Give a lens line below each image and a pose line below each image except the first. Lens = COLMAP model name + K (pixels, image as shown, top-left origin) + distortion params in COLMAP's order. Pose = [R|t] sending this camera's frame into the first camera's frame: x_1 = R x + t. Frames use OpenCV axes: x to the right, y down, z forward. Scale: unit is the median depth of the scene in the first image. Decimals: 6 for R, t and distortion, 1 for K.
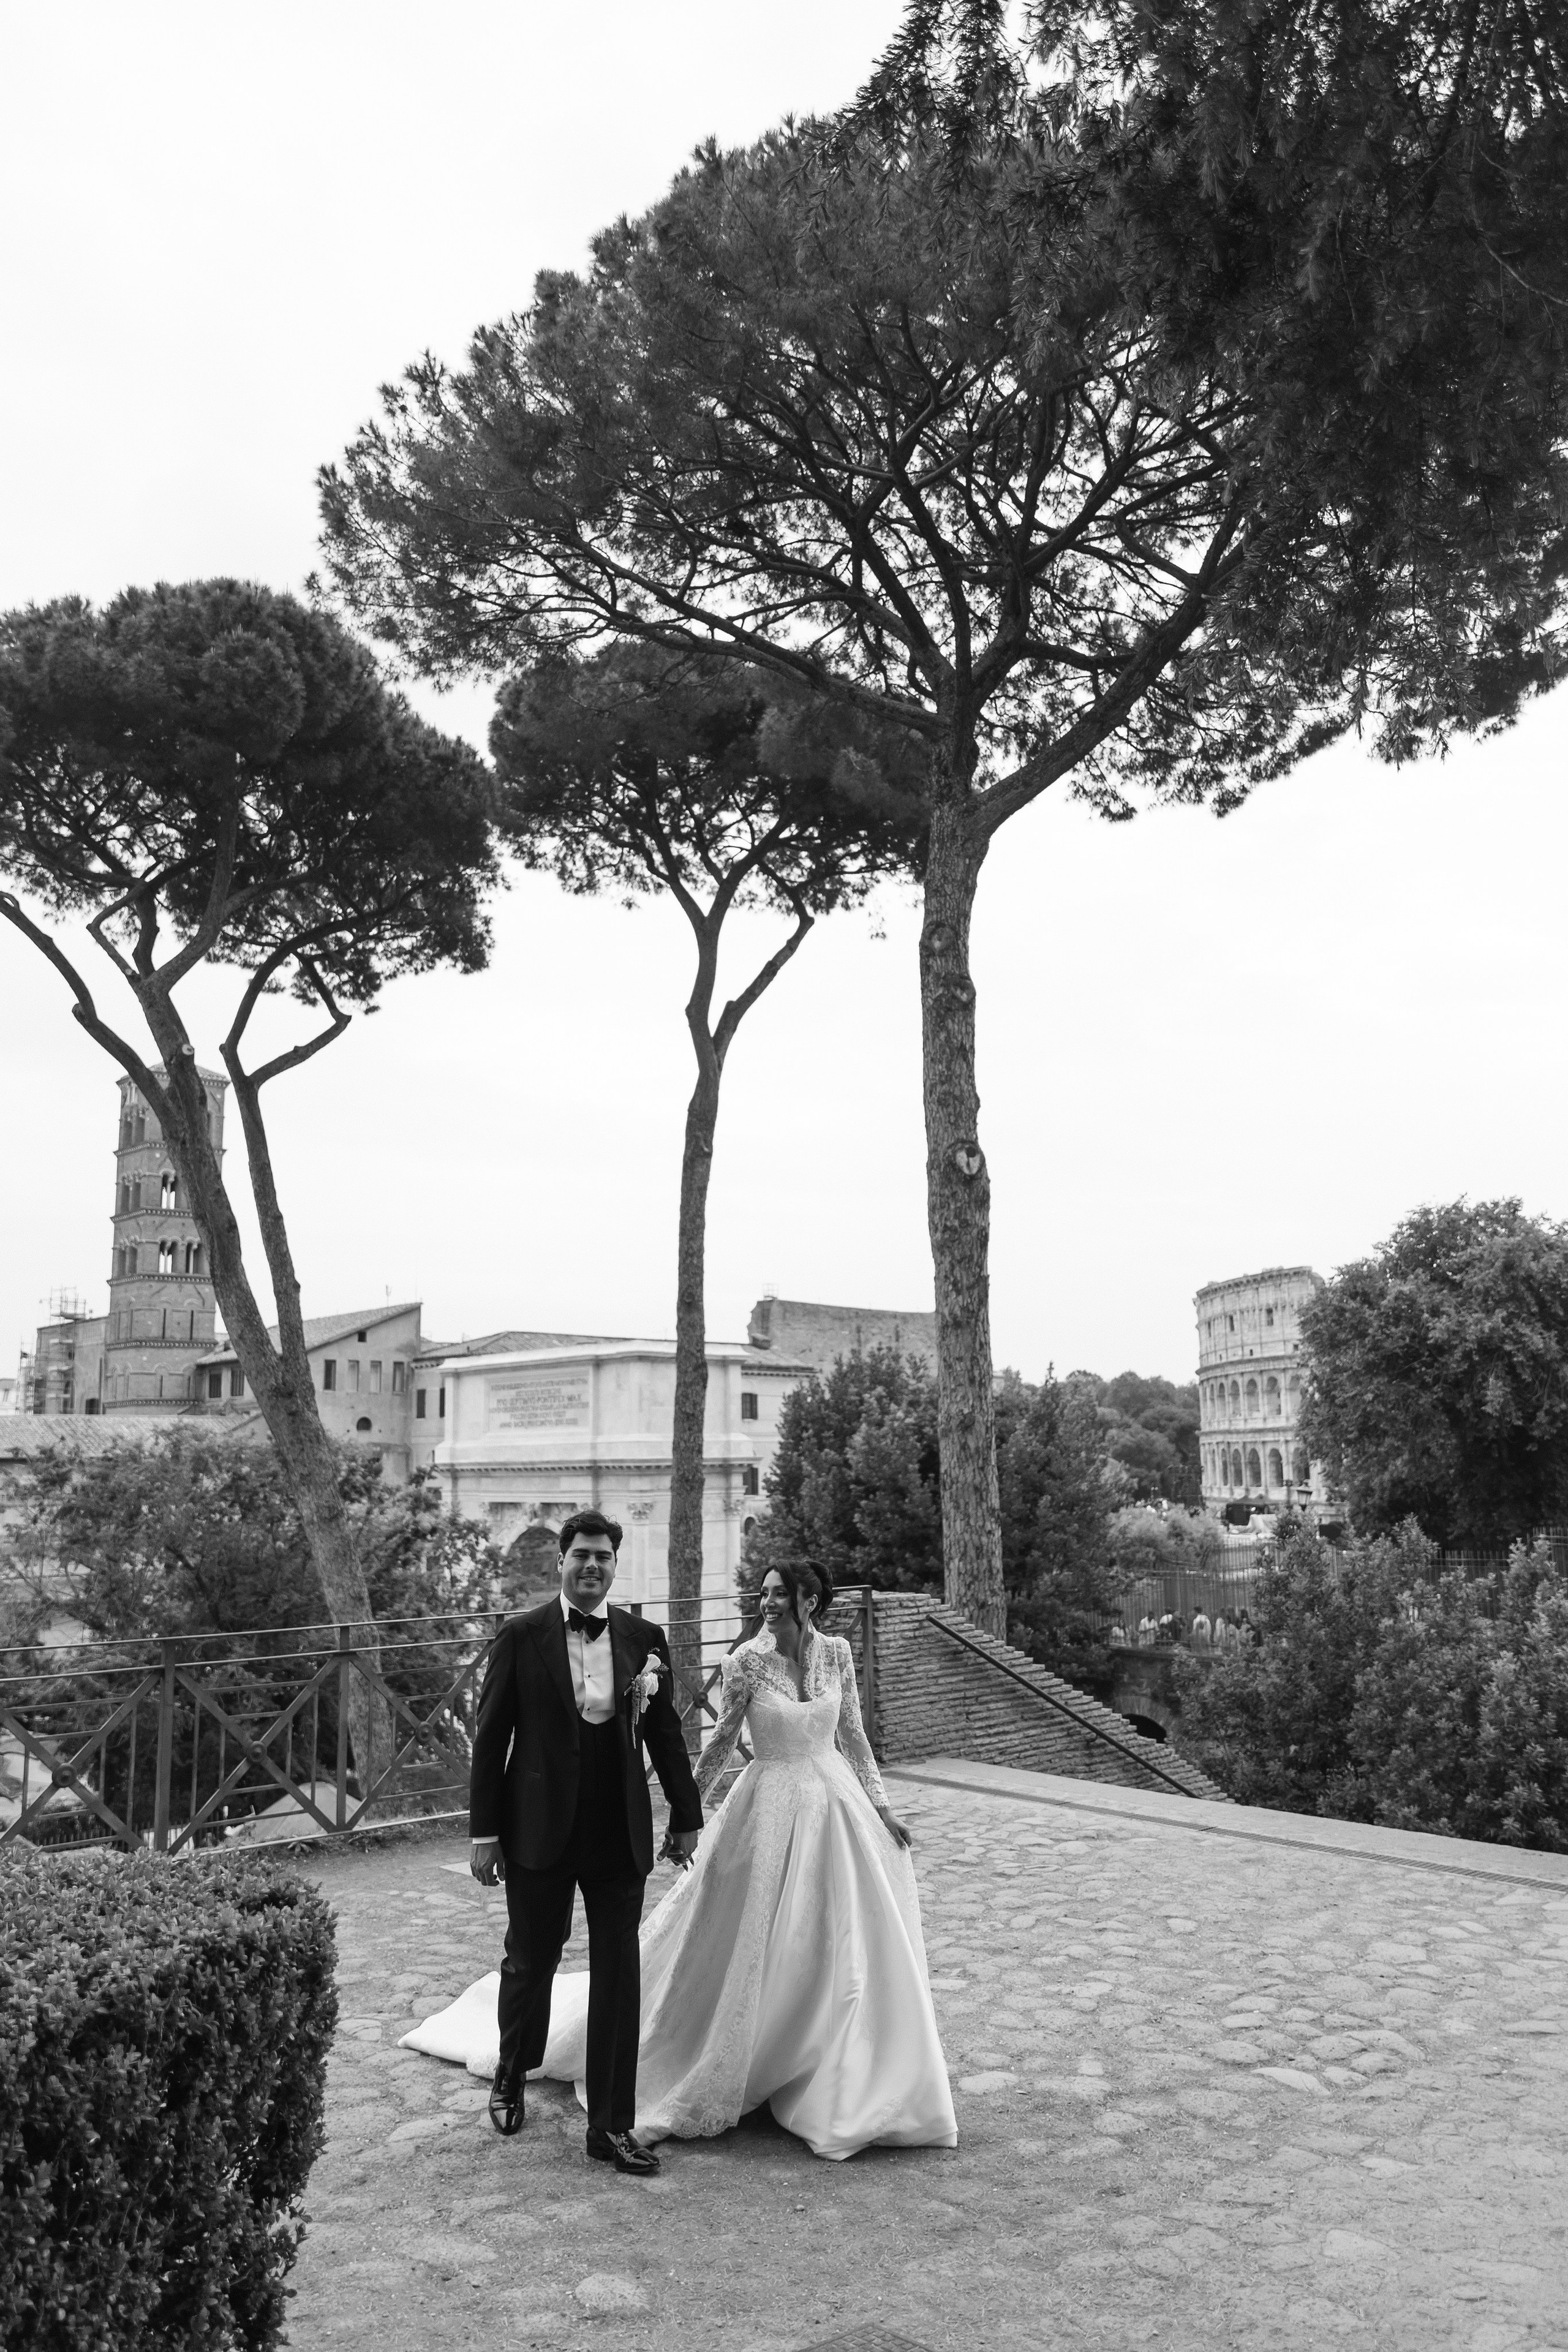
lens RADIAL K [[1751.3, 0, 789.4], [0, 1751.3, 1168.8], [0, 0, 1]] dist [-0.006459, 0.000025]
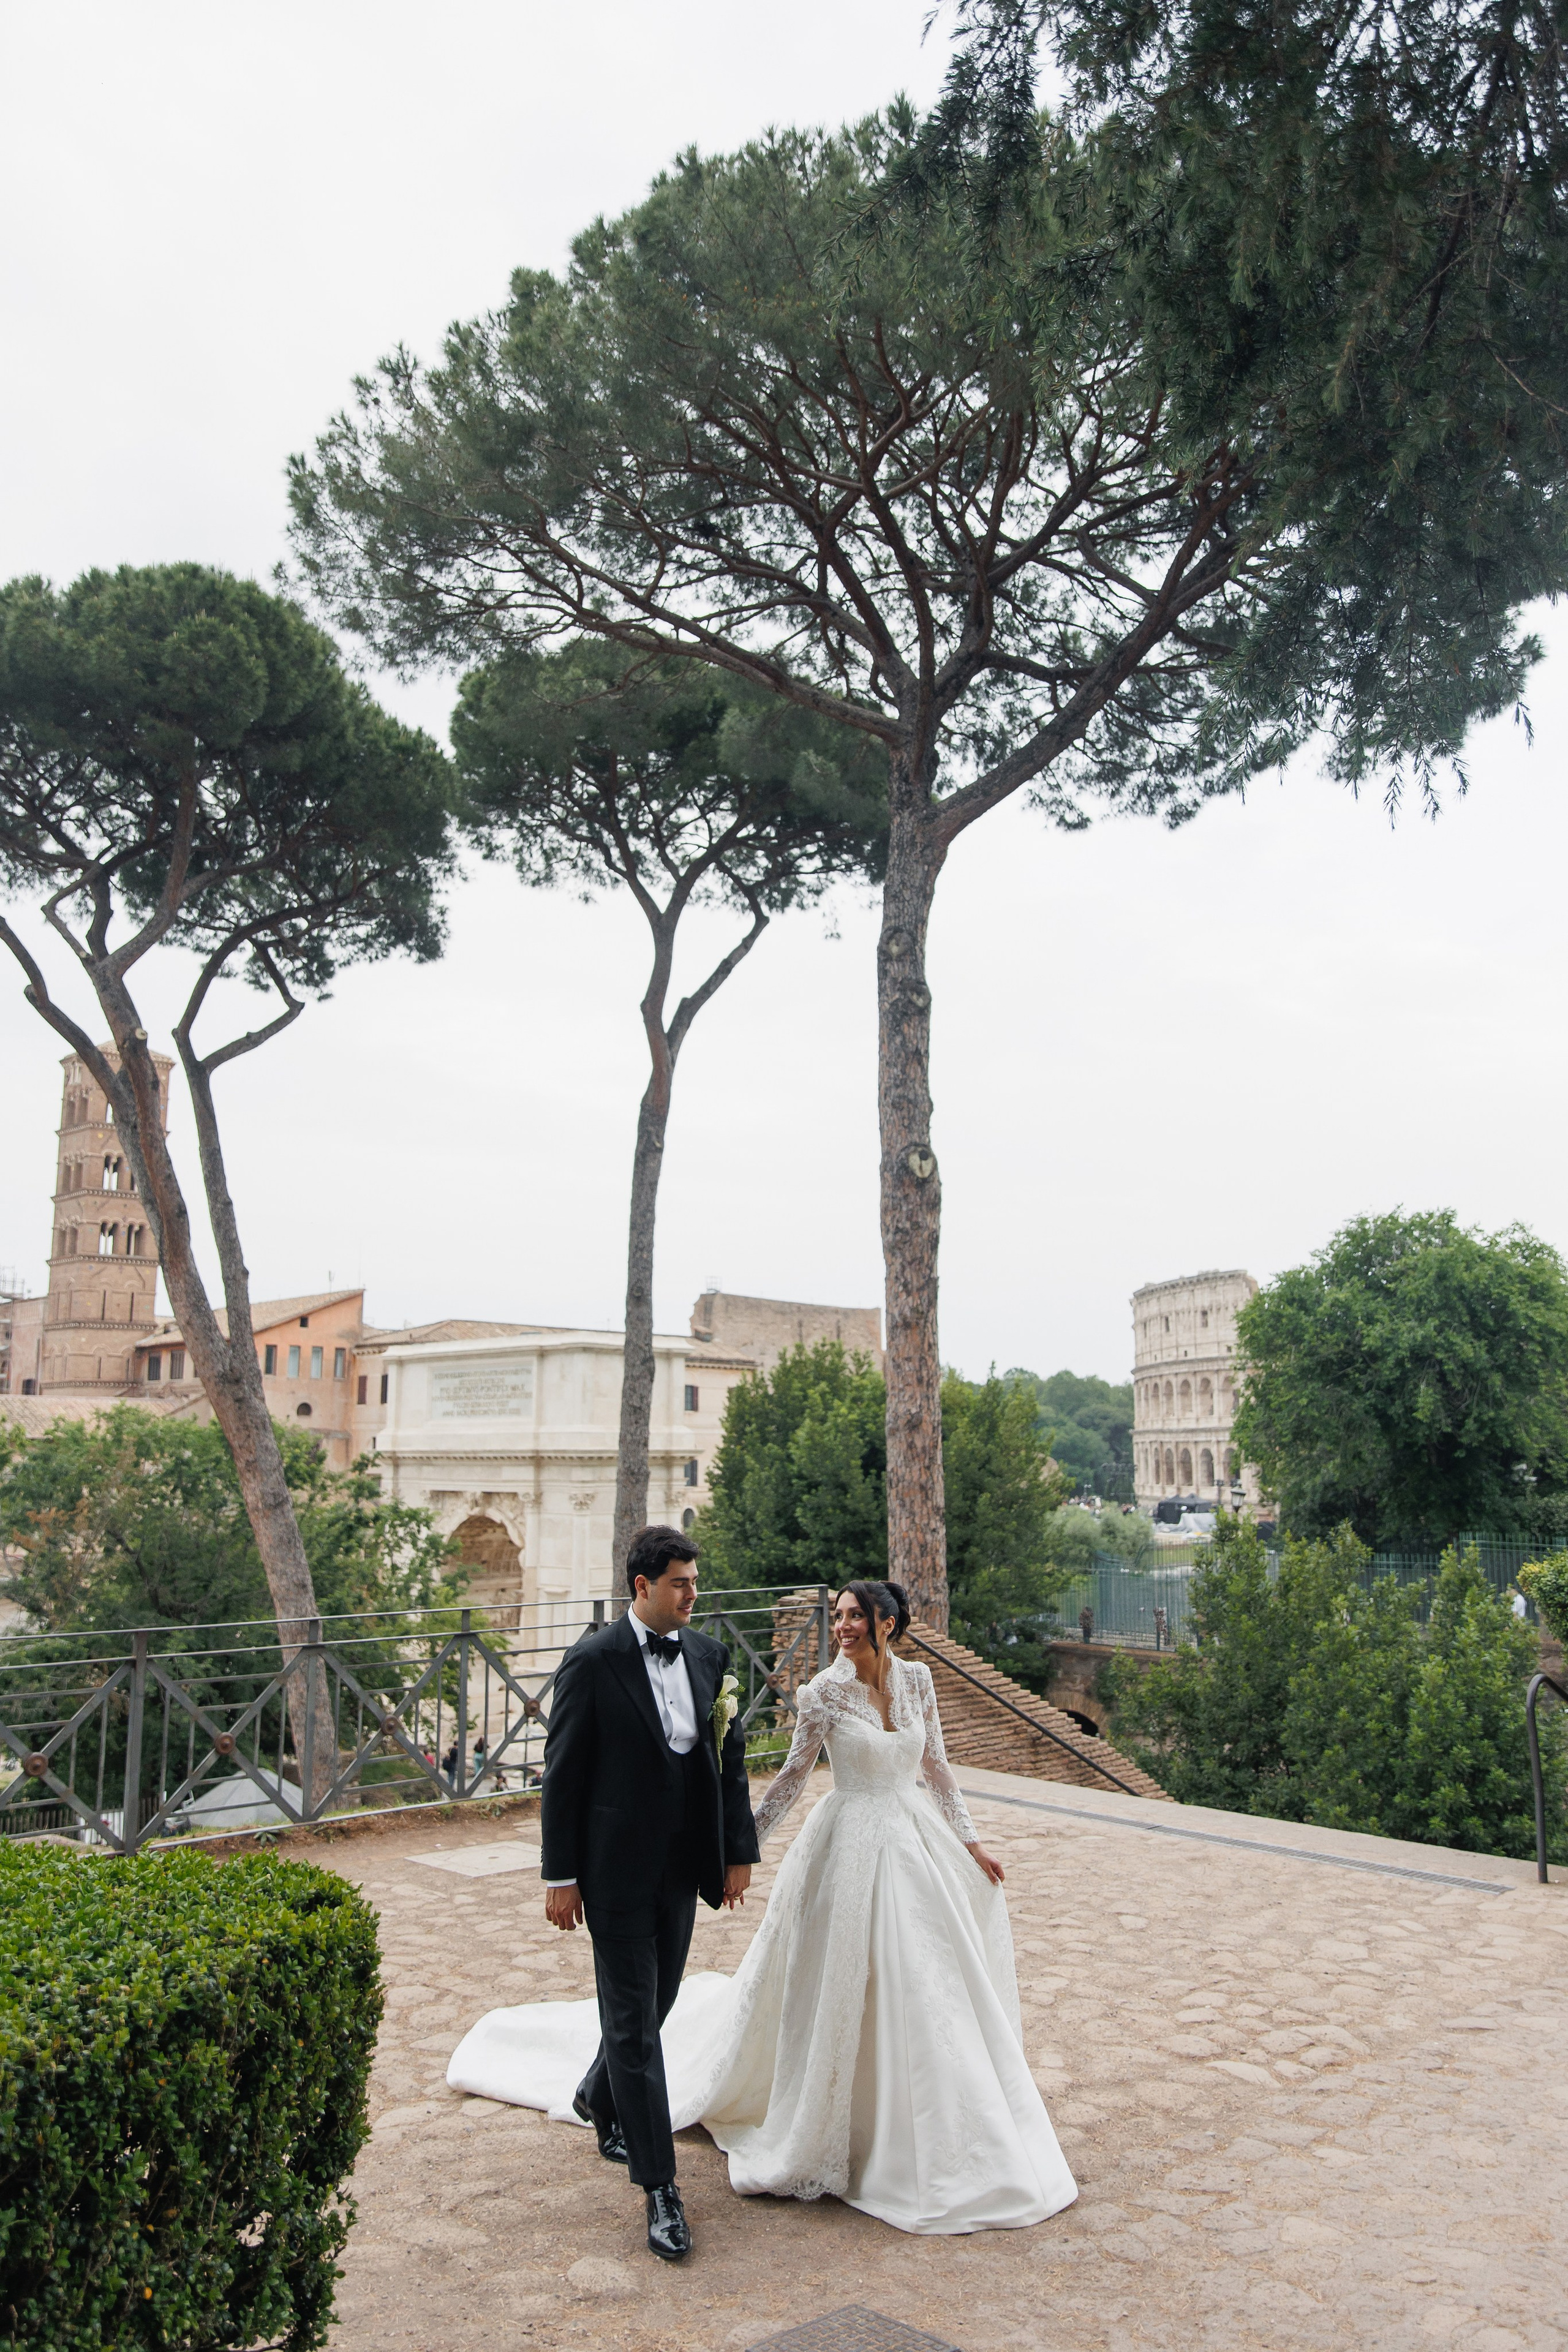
lens RADIAL K [[1741.9, 0, 789.5], [0, 1741.9, 1169.3], [0, 0, 1]] dist [-0.006895, 0.000547]
pose [[0.999240, 0.021766, 0.032338, -0.004227], [-0.021891, 0.999754, 0.003487, -0.002175], [-0.032254, -0.004193, 0.999471, -0.003603]]
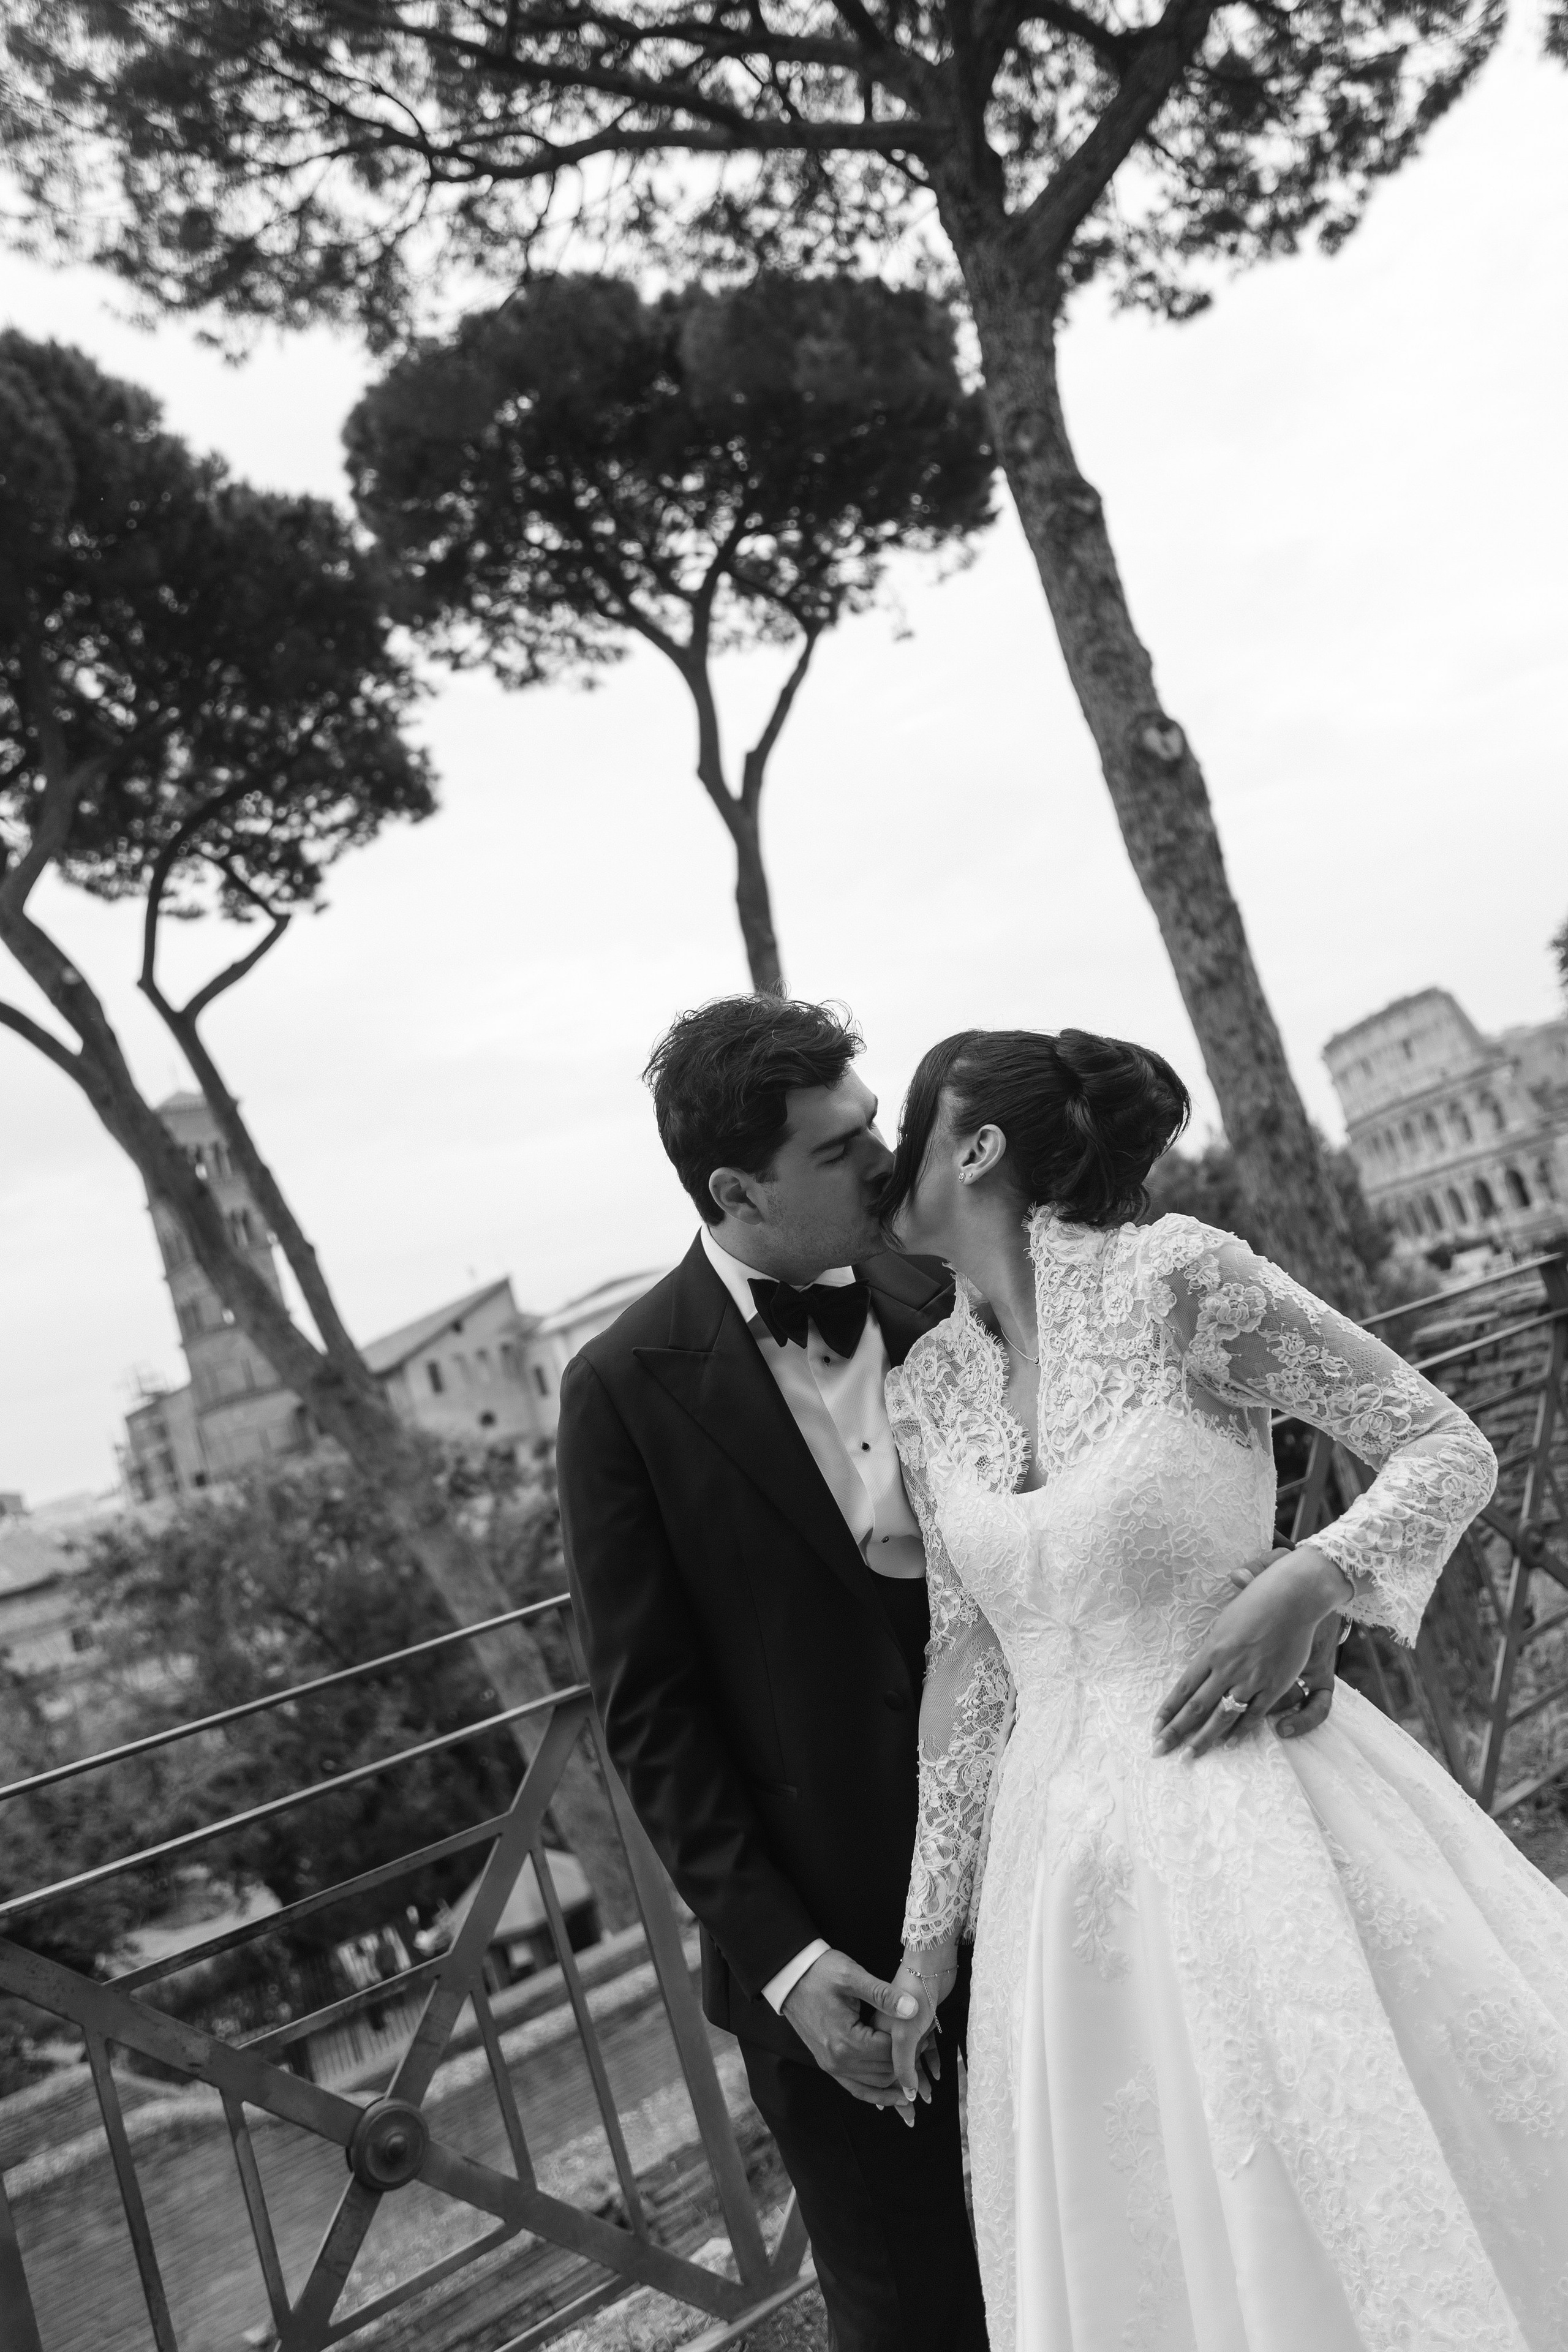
lens RADIAL K [[1850.6, 0, 786.5], [0, 1850.6, 1164.7], [0, 0, 1]] dist [-0.006222, -0.000497]
pose [[0.960530, -0.273185, -0.052451, -0.026720], [0.275710, 0.959989, 0.049051, 0.049518], [0.036952, -0.061576, 0.997418, 0.192794]]
